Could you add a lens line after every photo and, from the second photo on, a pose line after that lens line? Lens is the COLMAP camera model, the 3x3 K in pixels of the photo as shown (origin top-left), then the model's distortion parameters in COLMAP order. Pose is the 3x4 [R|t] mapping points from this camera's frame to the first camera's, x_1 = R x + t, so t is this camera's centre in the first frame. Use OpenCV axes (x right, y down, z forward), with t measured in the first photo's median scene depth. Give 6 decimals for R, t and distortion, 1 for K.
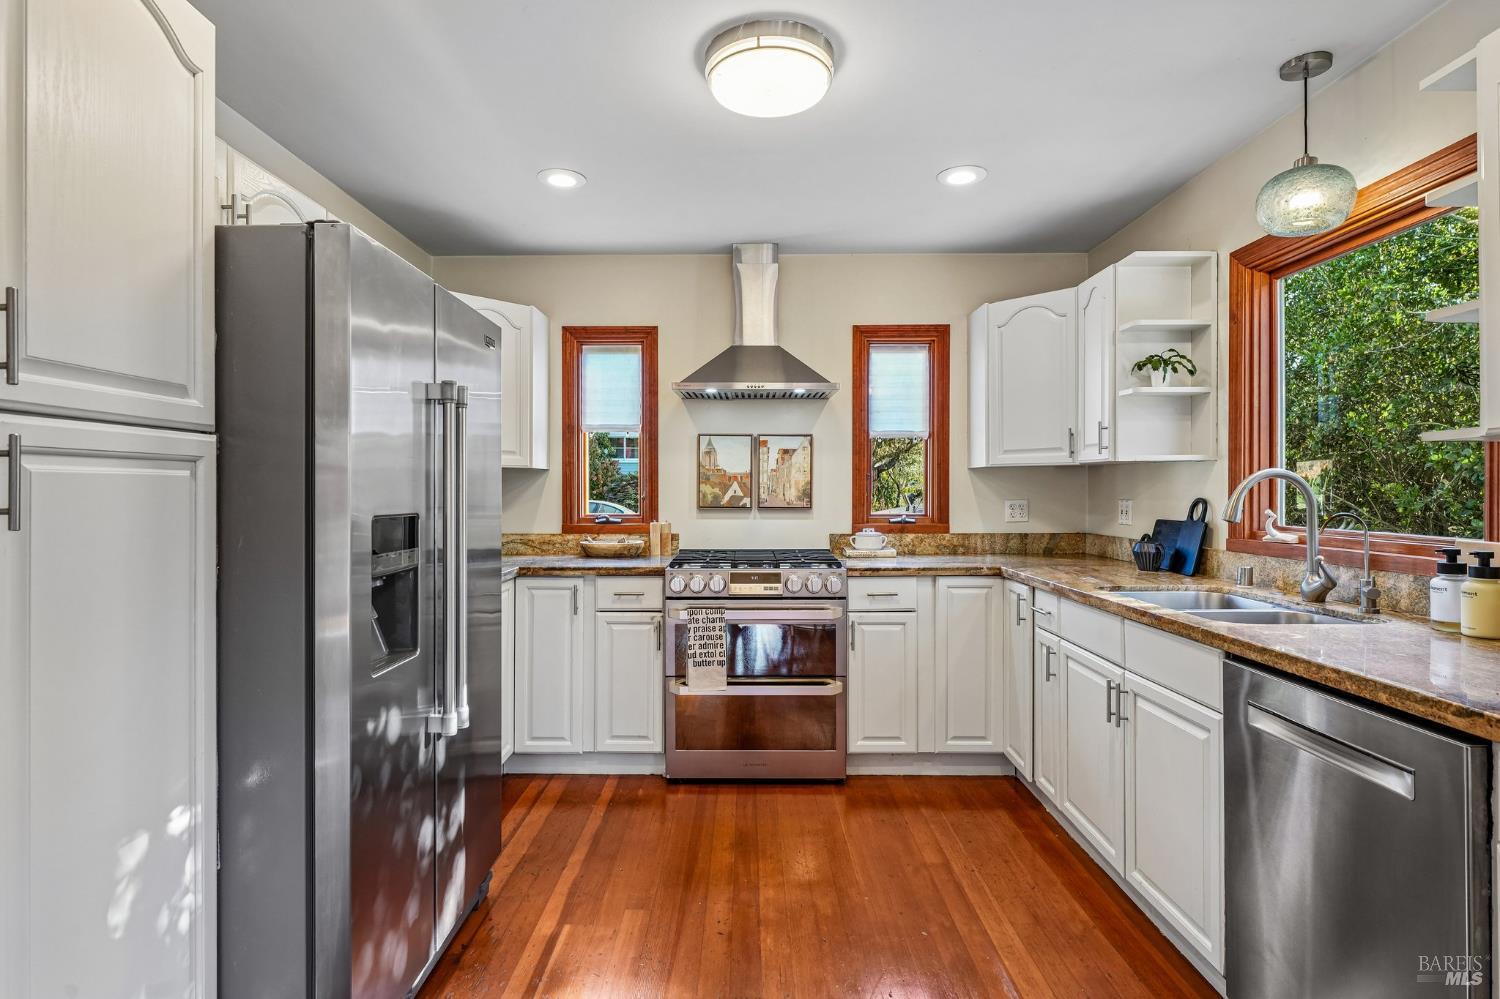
lens RADIAL K [[760.7, 0, 743.5], [0, 760.7, 492.0], [0, 0, 1]] dist [-0.000070, -0.000141]
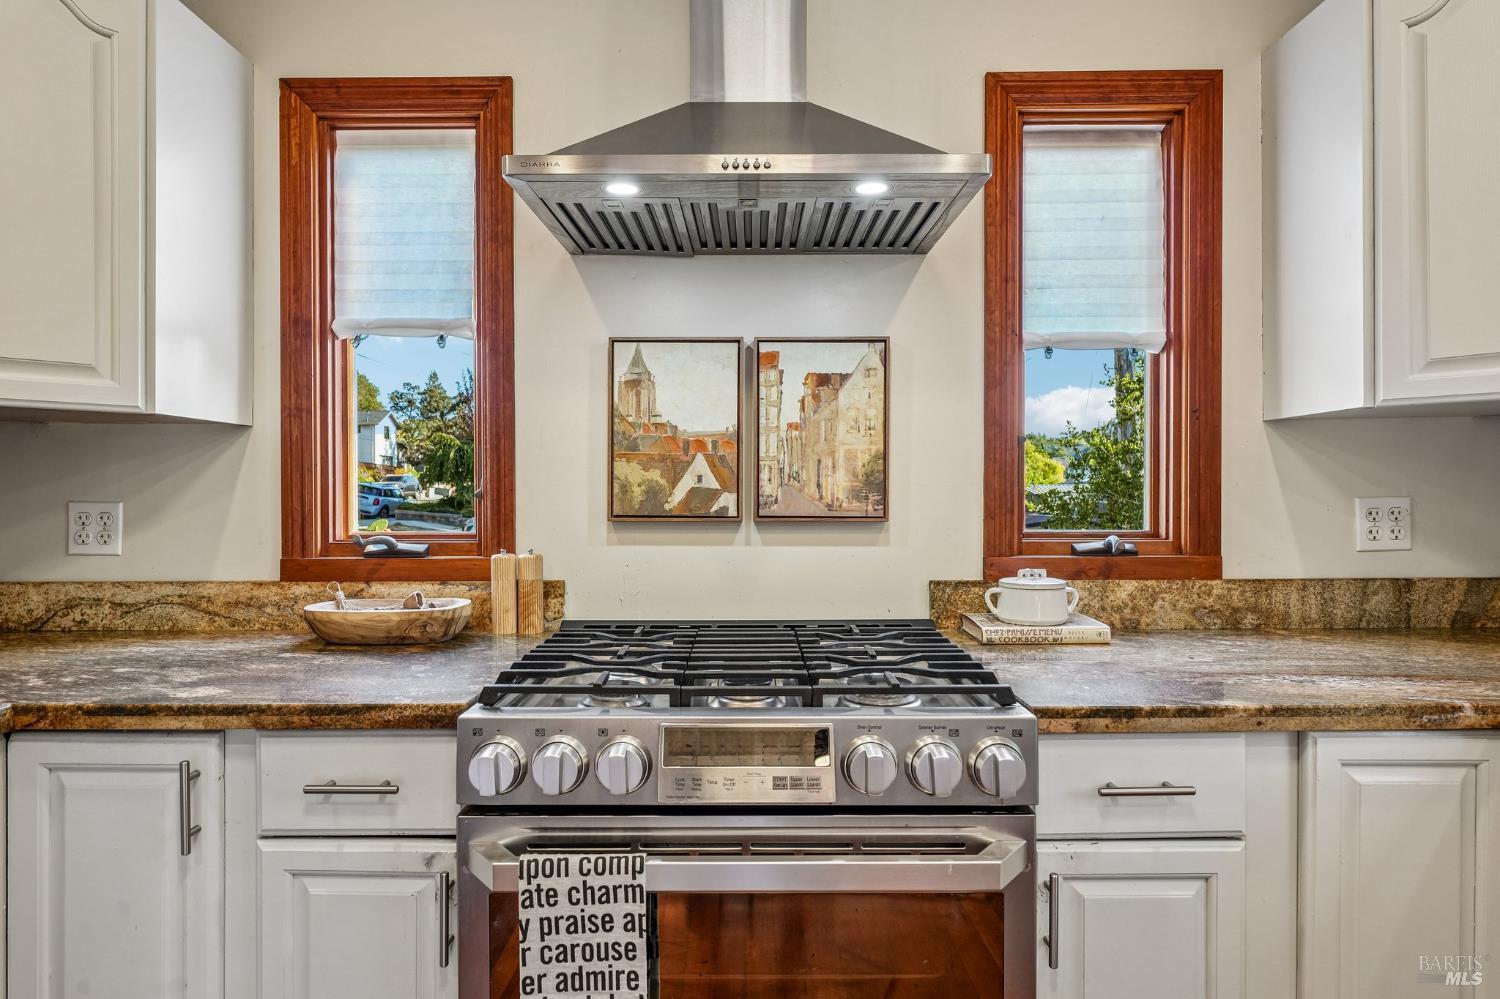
lens RADIAL K [[852.0, 0, 750.0], [0, 852.0, 499.5], [0, 0, 1]] dist [-0.001762, -0.000742]
pose [[0.999965, -0.001719, 0.008212, 0.013446], [0.001699, 0.999996, 0.002435, 0.010755], [-0.008216, -0.002421, 0.999963, 0.597440]]
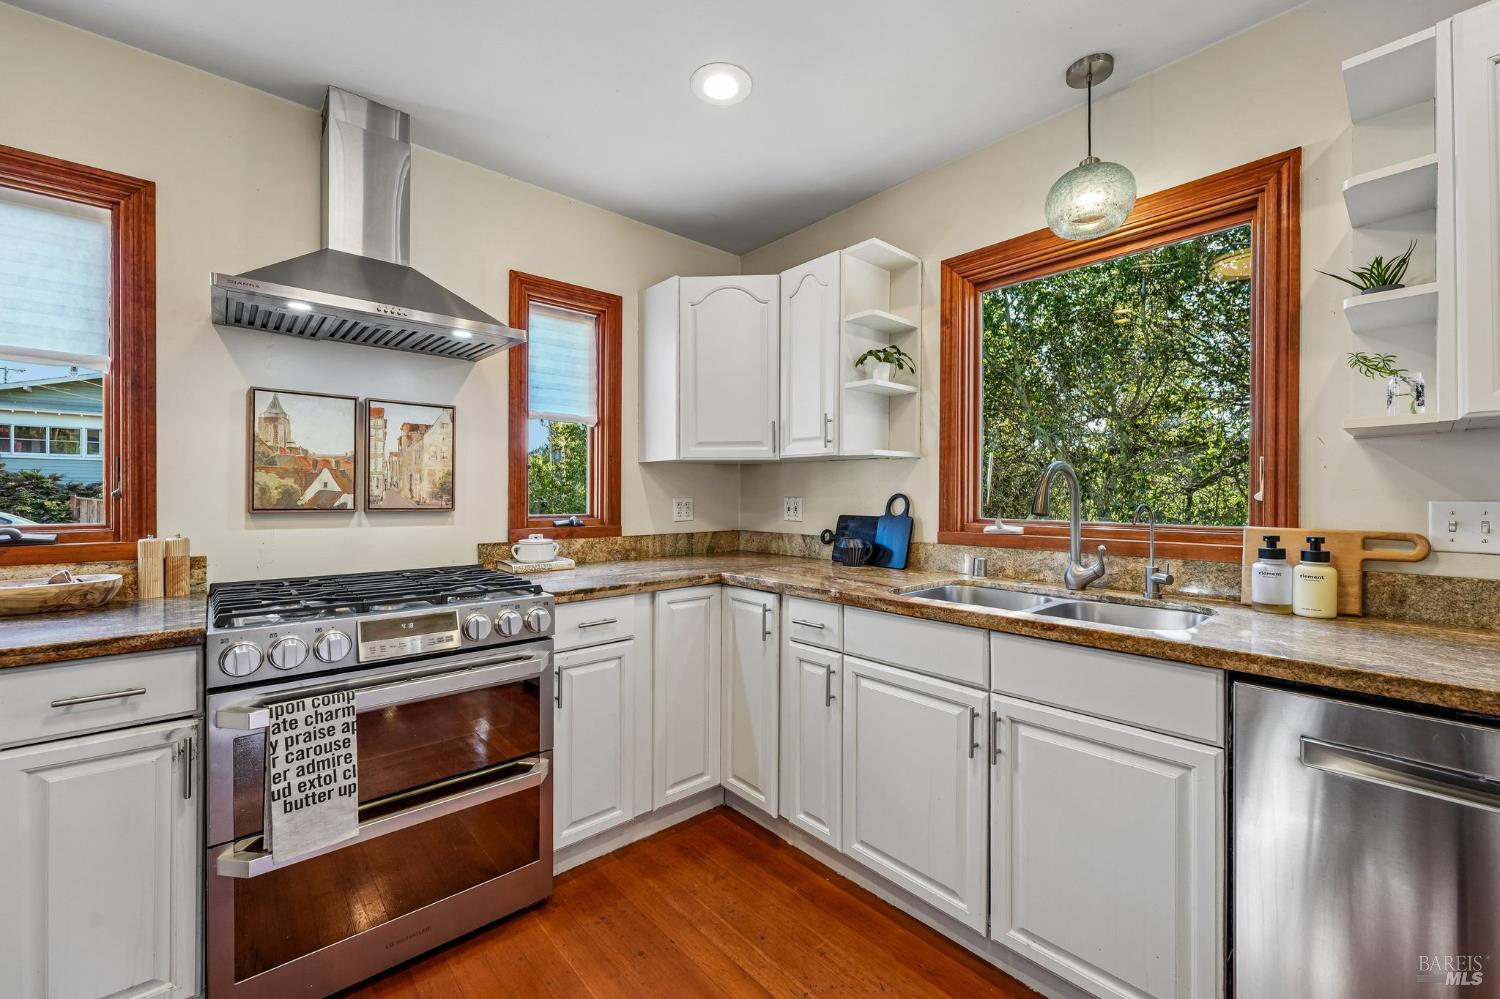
lens RADIAL K [[600.7, 0, 737.8], [0, 600.7, 498.6], [0, 0, 1]] dist [-0.000054, -0.000063]
pose [[0.747036, -0.000303, 0.664783, -0.096551], [-0.000908, 0.999998, 0.001476, 0.011186], [-0.664783, -0.001707, 0.747035, 0.436799]]
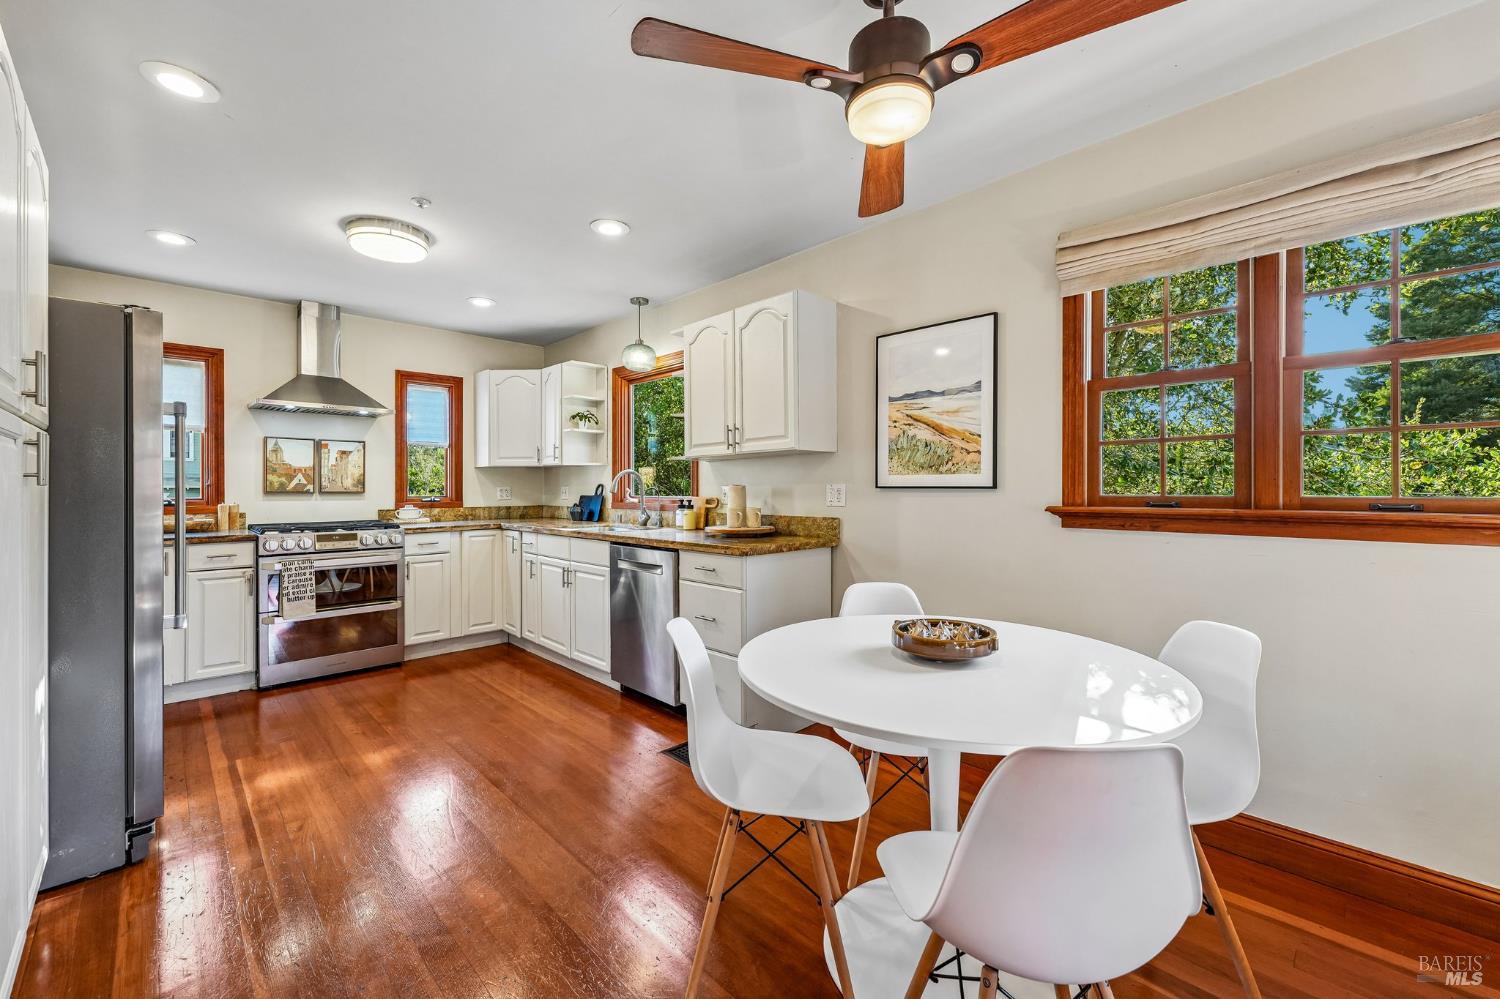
lens RADIAL K [[604.2, 0, 740.3], [0, 604.2, 489.0], [0, 0, 1]] dist [-0.001447, 0.000289]
pose [[0.715071, -0.001799, 0.699050, -0.223604], [0.002647, 0.999996, -0.000134, 0.018783], [-0.699047, 0.001946, 0.715073, -0.357366]]
